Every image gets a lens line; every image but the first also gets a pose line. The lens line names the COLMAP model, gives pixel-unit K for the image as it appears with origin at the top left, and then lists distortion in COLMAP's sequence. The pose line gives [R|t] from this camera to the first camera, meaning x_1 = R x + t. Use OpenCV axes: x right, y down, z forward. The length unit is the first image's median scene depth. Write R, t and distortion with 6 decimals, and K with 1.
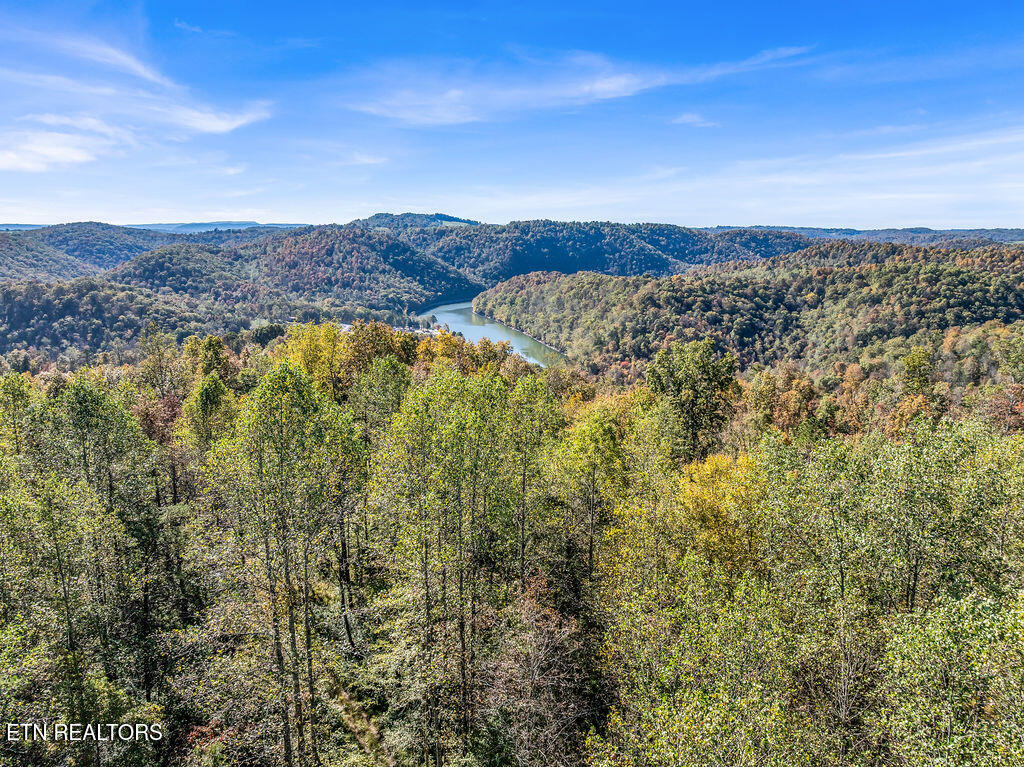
lens RADIAL K [[725.6, 0, 511.3], [0, 725.6, 383.7], [0, 0, 1]] dist [-0.051231, 0.021278]
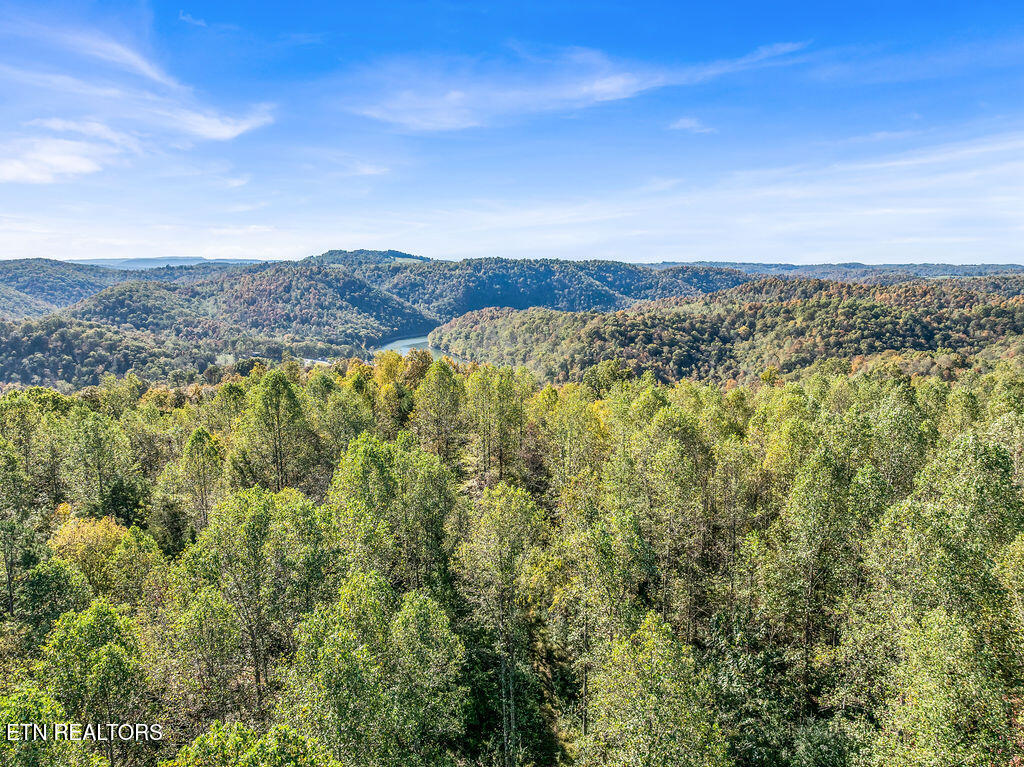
lens RADIAL K [[725.6, 0, 512.4], [0, 725.6, 384.7], [0, 0, 1]] dist [-0.051231, 0.021278]
pose [[0.997641, -0.010581, 0.067822, -0.004971], [0.013659, 0.998890, -0.045080, 0.004581], [-0.067270, 0.045900, 0.996678, -0.042773]]
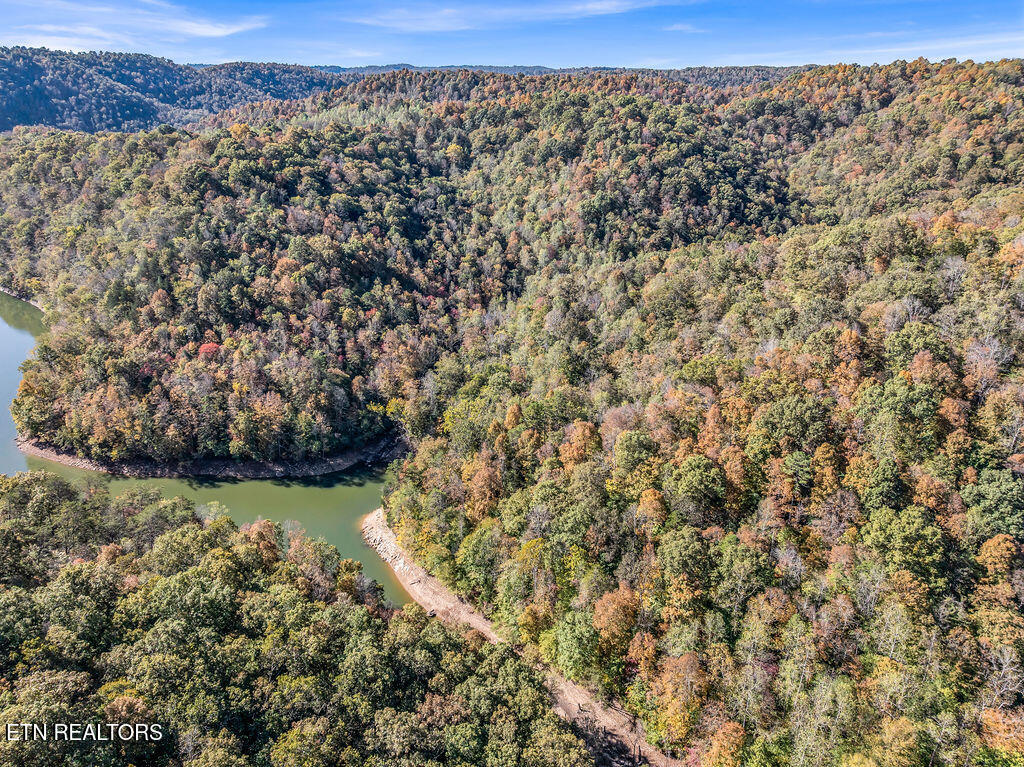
lens RADIAL K [[725.6, 0, 516.4], [0, 725.6, 386.1], [0, 0, 1]] dist [-0.051231, 0.021278]
pose [[0.775040, -0.245823, 0.582138, 0.025054], [0.122735, 0.962248, 0.242930, -0.047008], [-0.619879, -0.116832, 0.775952, 0.305814]]
